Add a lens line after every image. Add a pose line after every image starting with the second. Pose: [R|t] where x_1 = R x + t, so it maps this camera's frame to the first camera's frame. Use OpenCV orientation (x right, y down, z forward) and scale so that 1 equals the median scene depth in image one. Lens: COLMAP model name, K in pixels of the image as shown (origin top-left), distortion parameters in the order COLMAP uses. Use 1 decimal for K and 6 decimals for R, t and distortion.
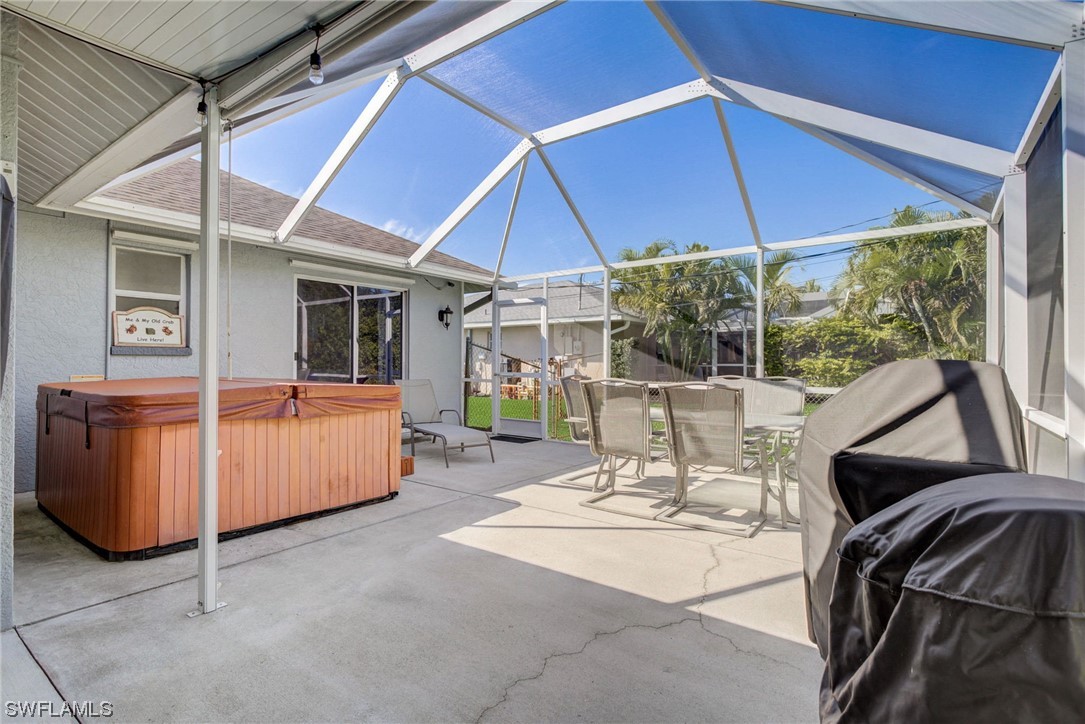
lens RADIAL K [[528.5, 0, 540.7], [0, 528.5, 358.0], [0, 0, 1]] dist [-0.019342, 0.000832]
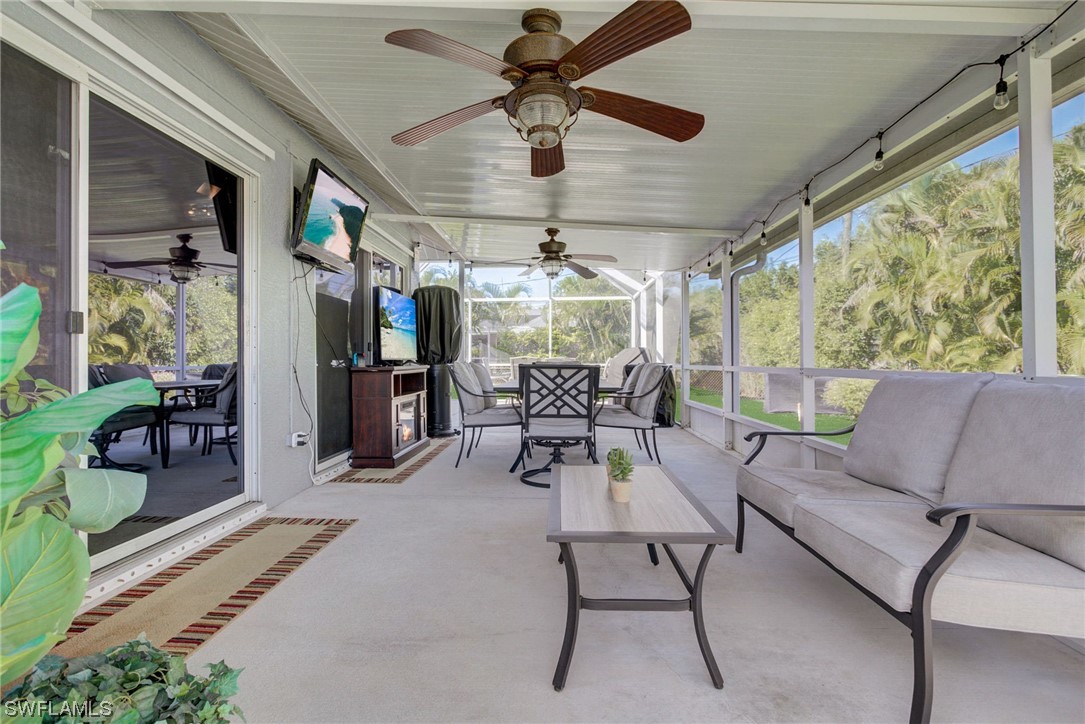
lens RADIAL K [[528.5, 0, 539.8], [0, 528.5, 359.4], [0, 0, 1]] dist [-0.019342, 0.000832]
pose [[0.831610, -0.003279, 0.555350, -0.374942], [0.000331, 0.999985, 0.005409, 0.011291], [-0.555359, -0.004315, 0.831599, -0.357389]]
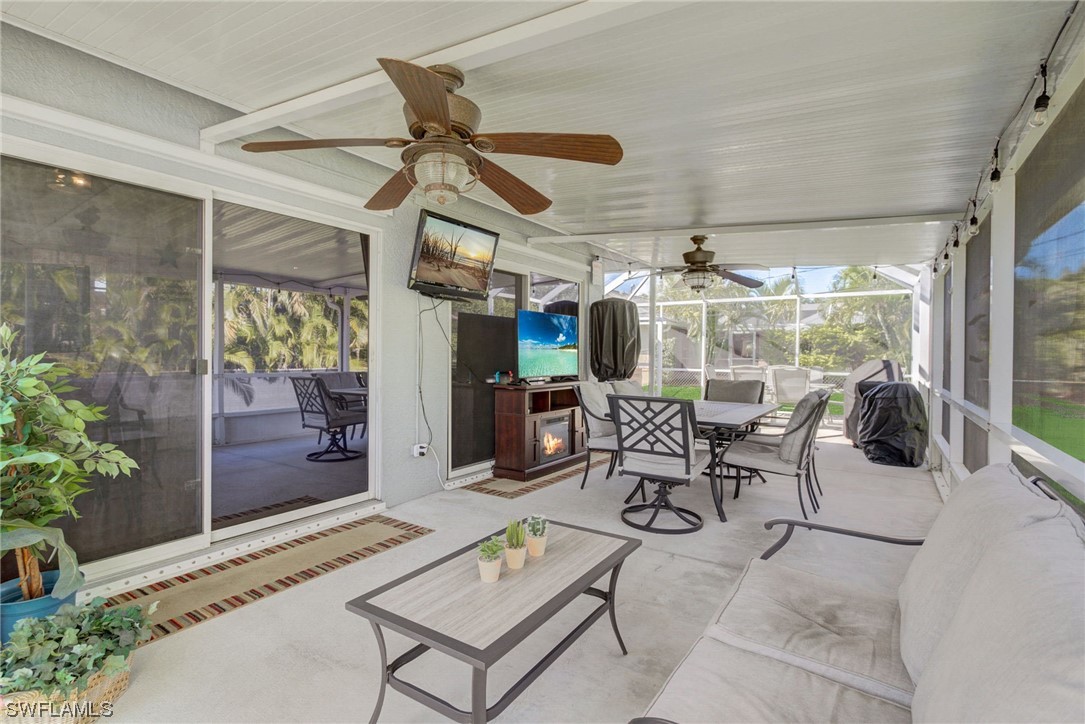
lens RADIAL K [[528.5, 0, 535.7], [0, 528.5, 355.4], [0, 0, 1]] dist [-0.019342, 0.000832]
pose [[0.999161, 0.008157, 0.040133, -0.270484], [-0.008646, 0.999890, 0.012045, -0.007828], [-0.040030, -0.012382, 0.999122, -0.382915]]
